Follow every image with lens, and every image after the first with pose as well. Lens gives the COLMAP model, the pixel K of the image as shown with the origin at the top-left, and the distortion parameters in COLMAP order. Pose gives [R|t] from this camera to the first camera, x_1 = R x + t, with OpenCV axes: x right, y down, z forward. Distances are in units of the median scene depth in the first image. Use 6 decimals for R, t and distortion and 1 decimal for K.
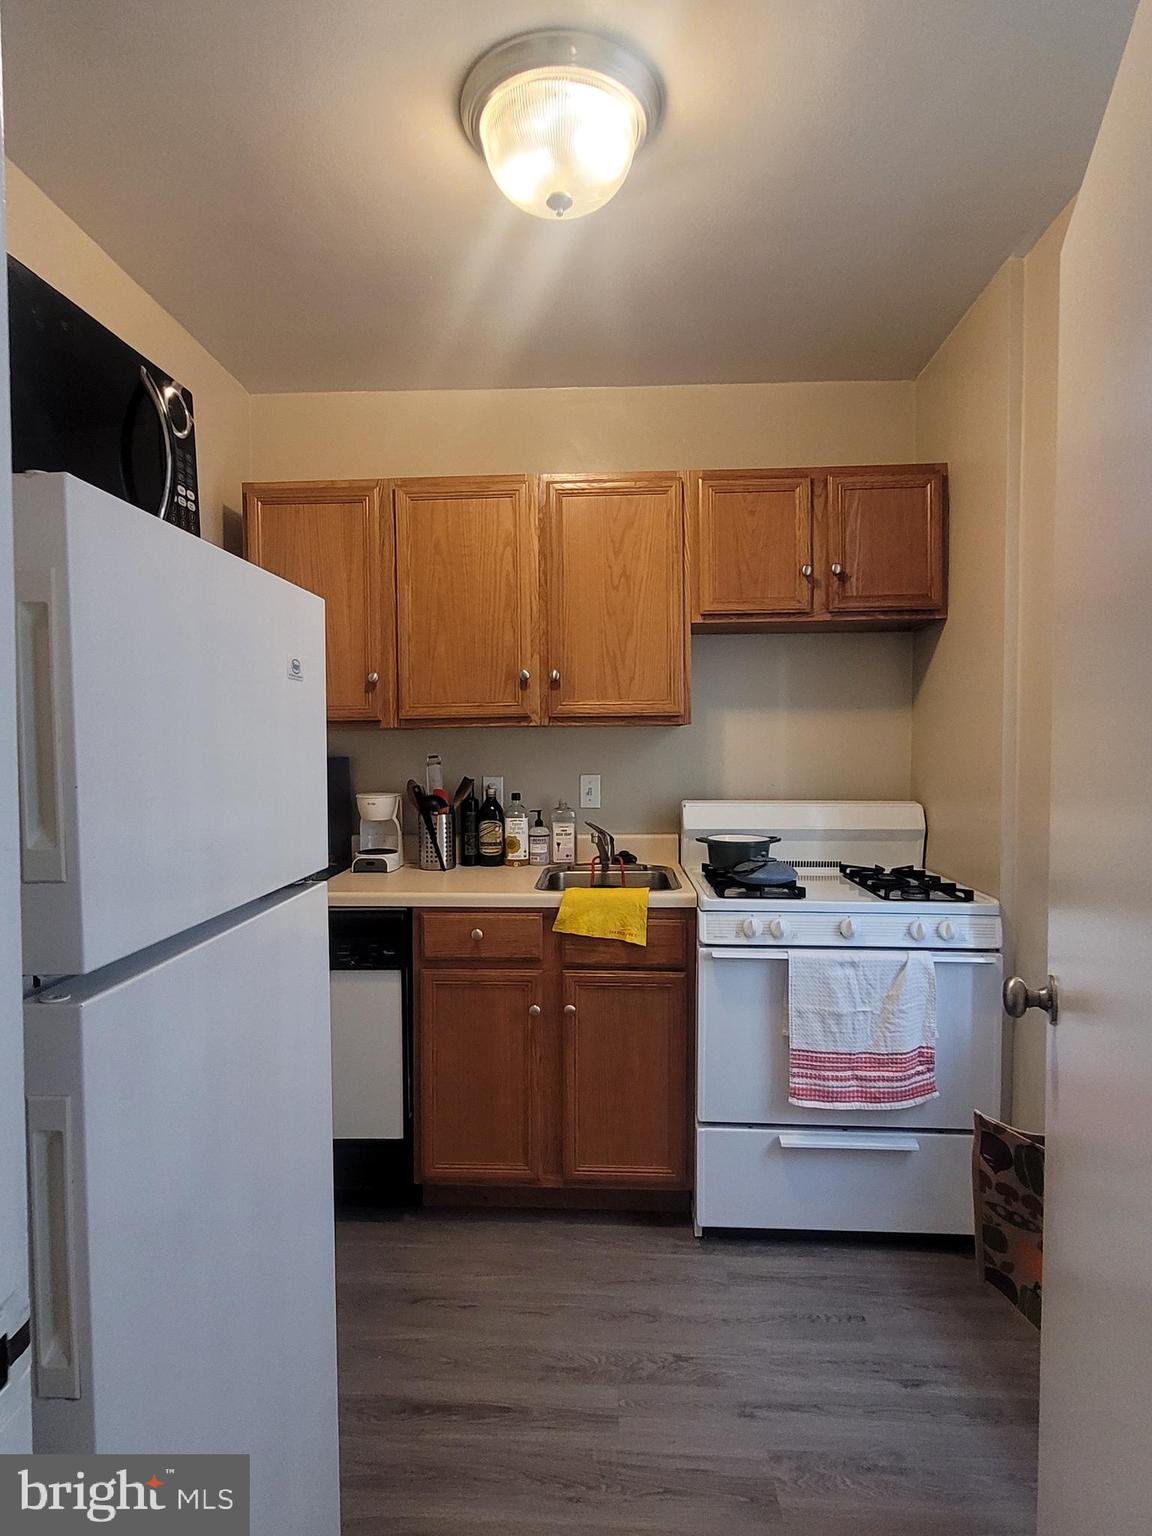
lens RADIAL K [[850.9, 0, 576.0], [0, 850.9, 768.0], [0, 0, 1]] dist [0.002197, 0.001348]
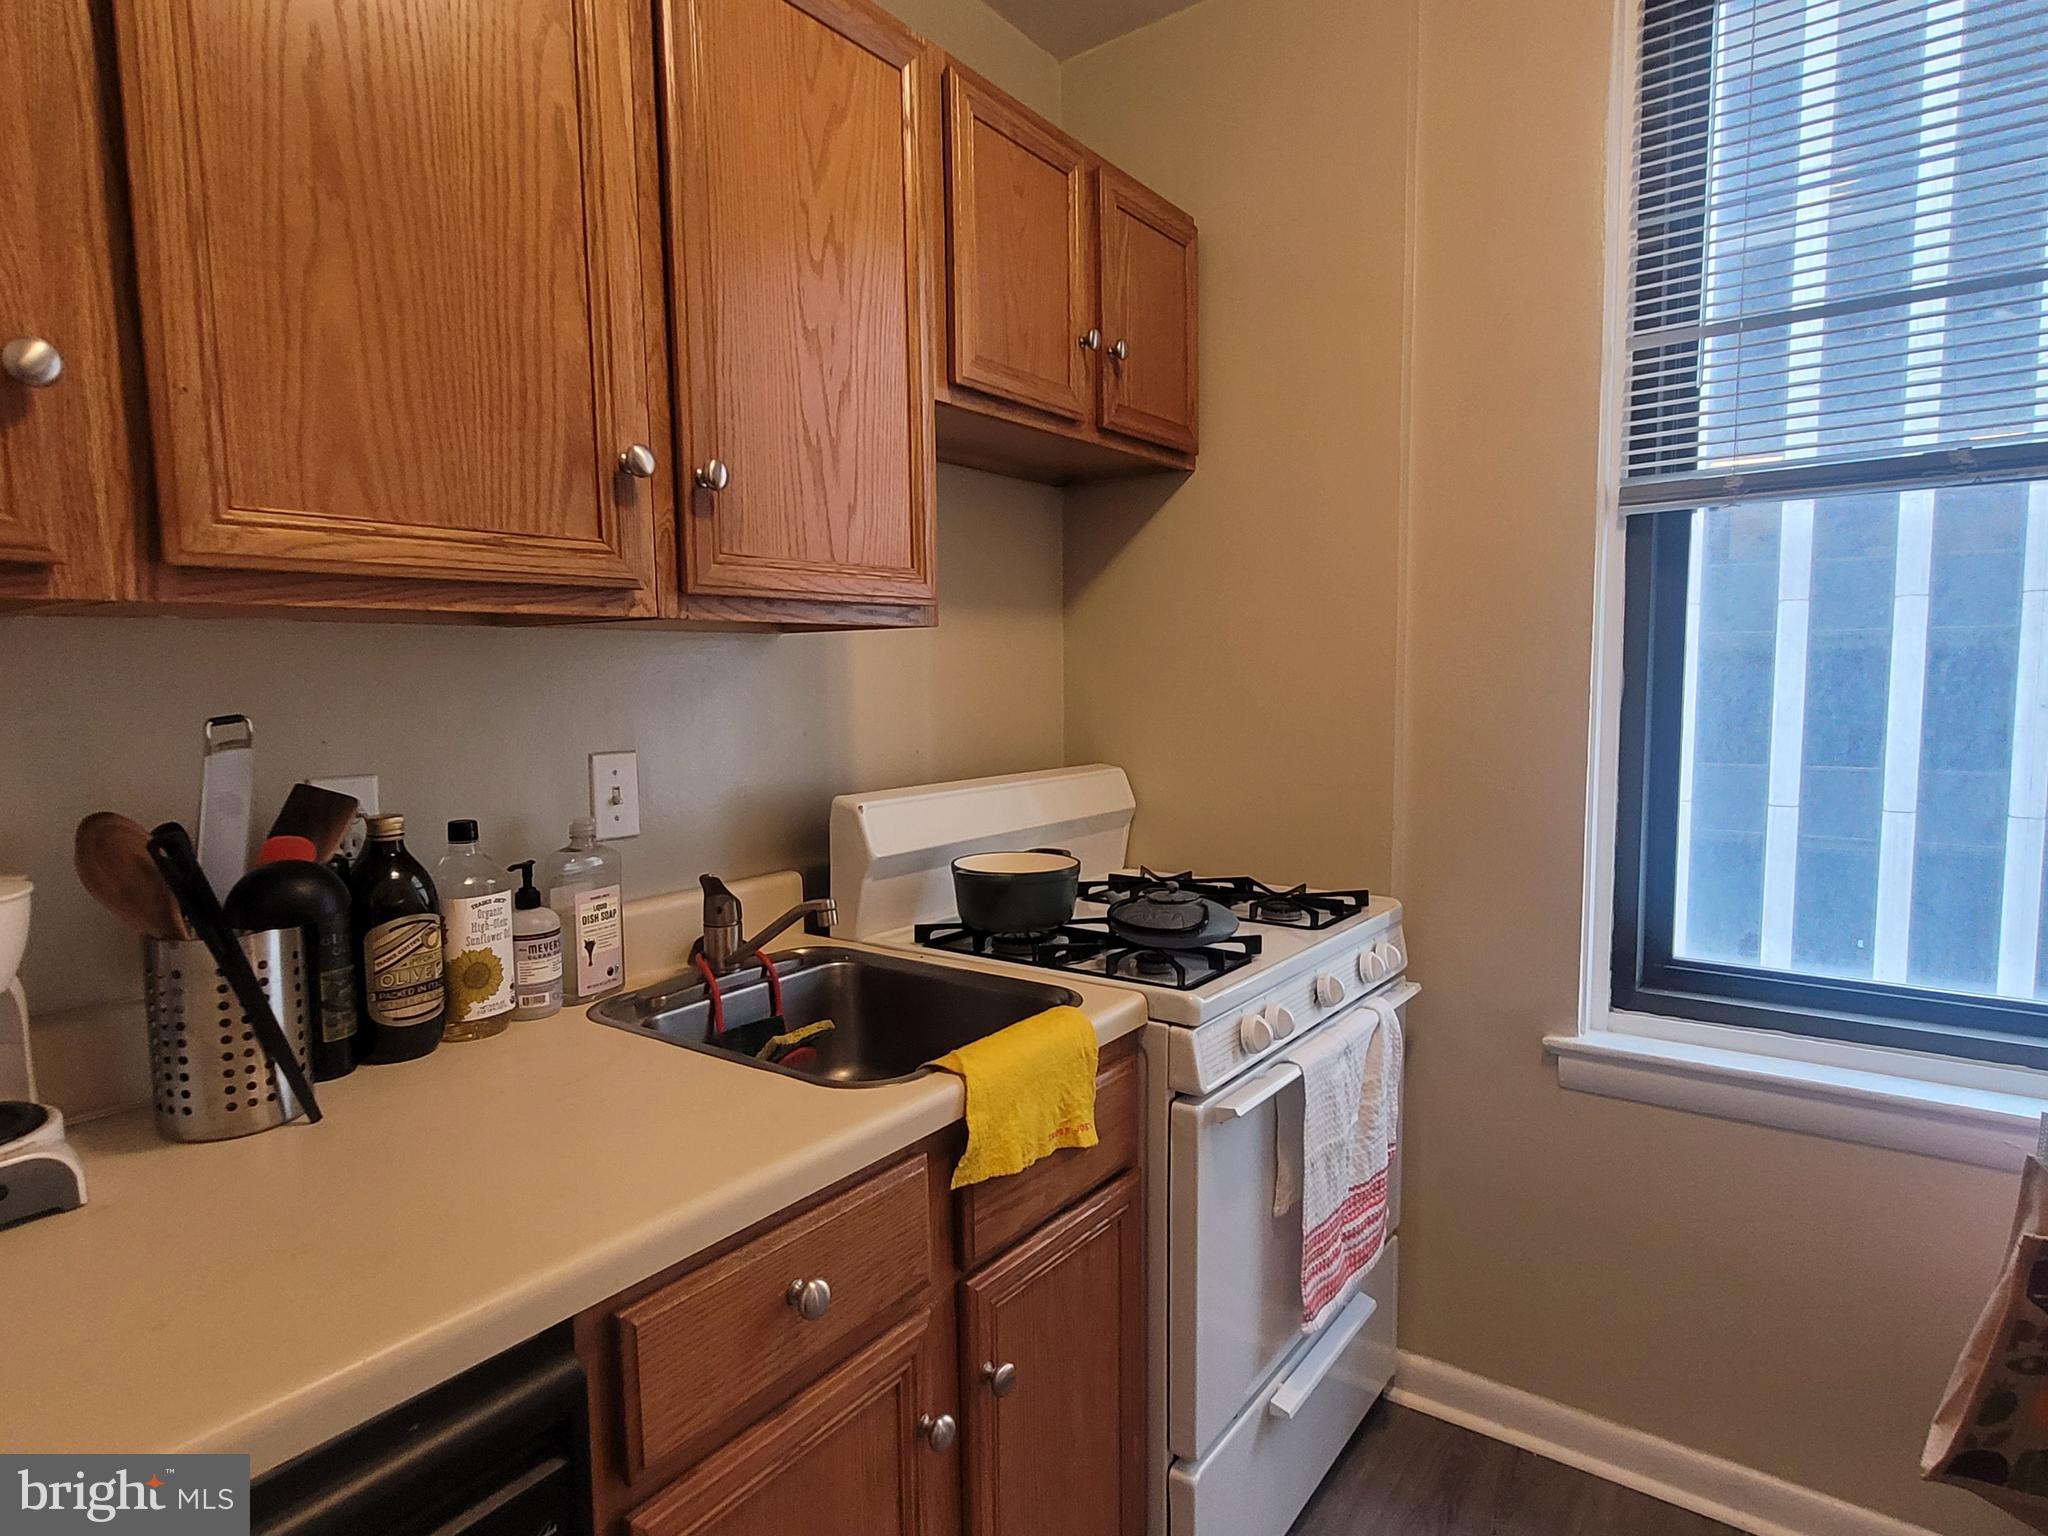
lens RADIAL K [[1134.5, 0, 1028.3], [0, 1134.5, 778.3], [0, 0, 1]] dist [0.002197, 0.001348]
pose [[0.552024, -0.077806, 0.830190, -0.324597], [0.032037, 0.996881, 0.072126, -0.012295], [-0.833213, -0.013218, 0.552795, 0.587064]]
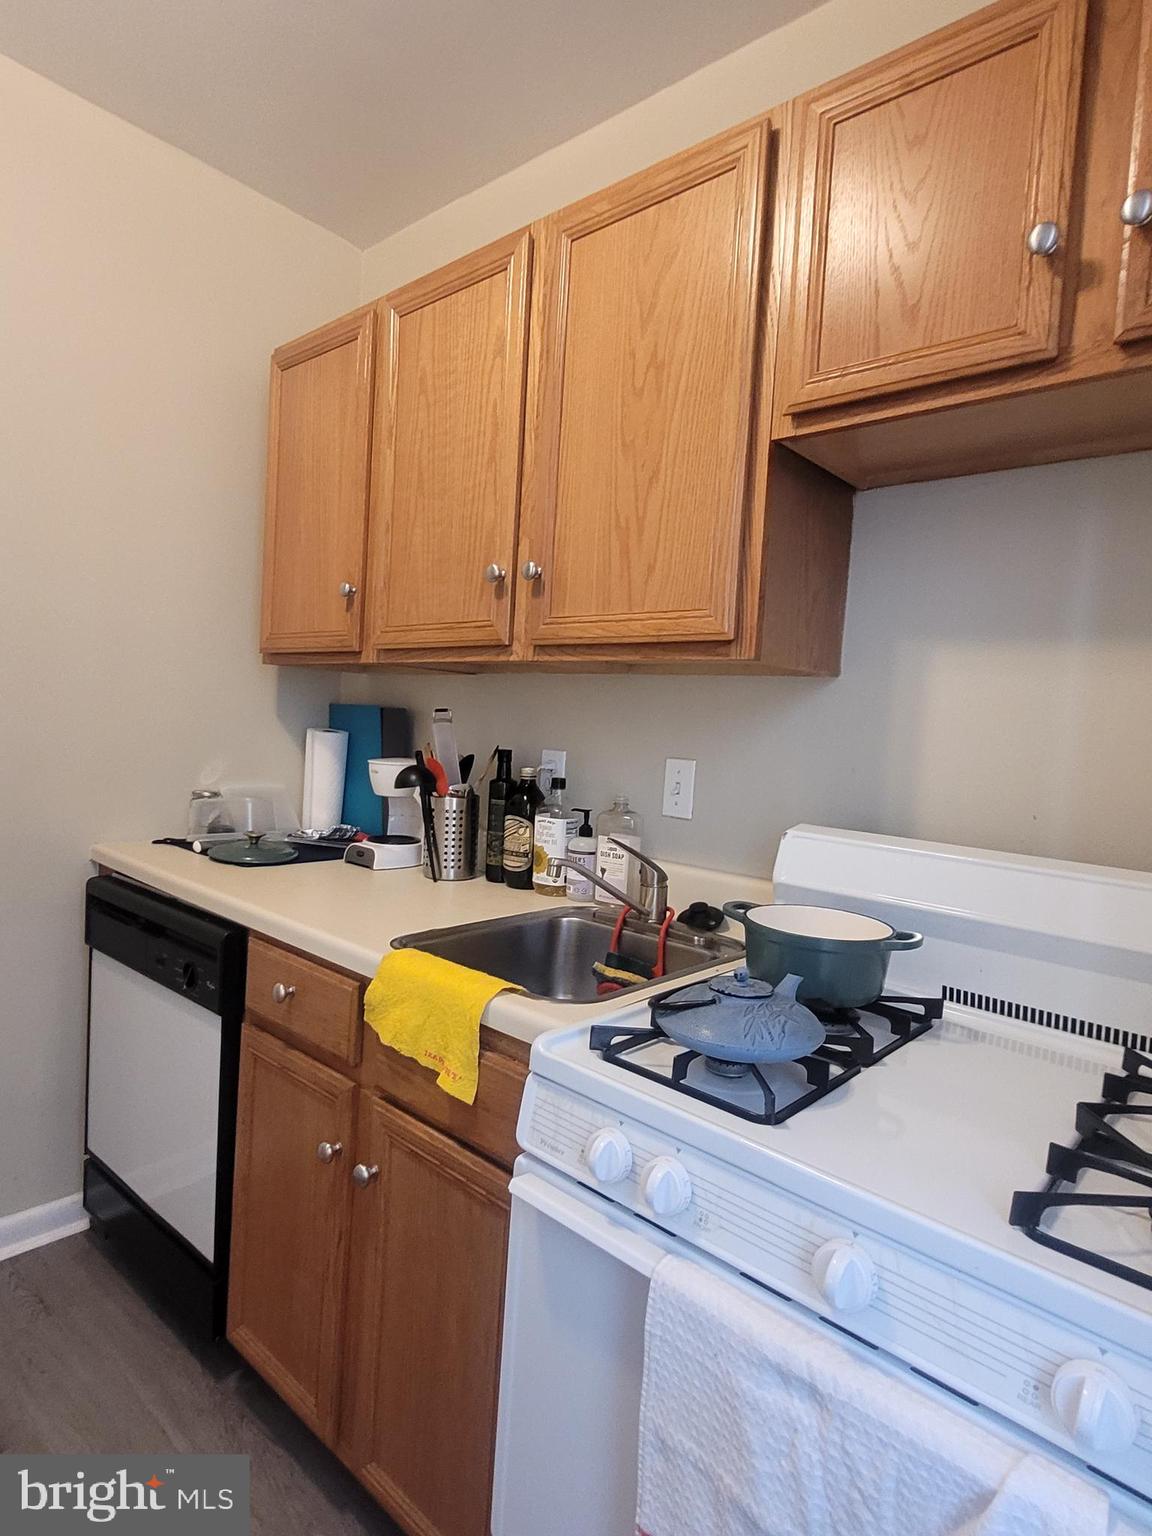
lens RADIAL K [[850.9, 0, 576.0], [0, 850.9, 768.0], [0, 0, 1]] dist [0.002197, 0.001348]
pose [[0.774662, 0.087681, -0.626268, 0.335204], [-0.084631, 0.995807, 0.034735, -0.000098], [0.626687, 0.026094, 0.778834, 0.541344]]
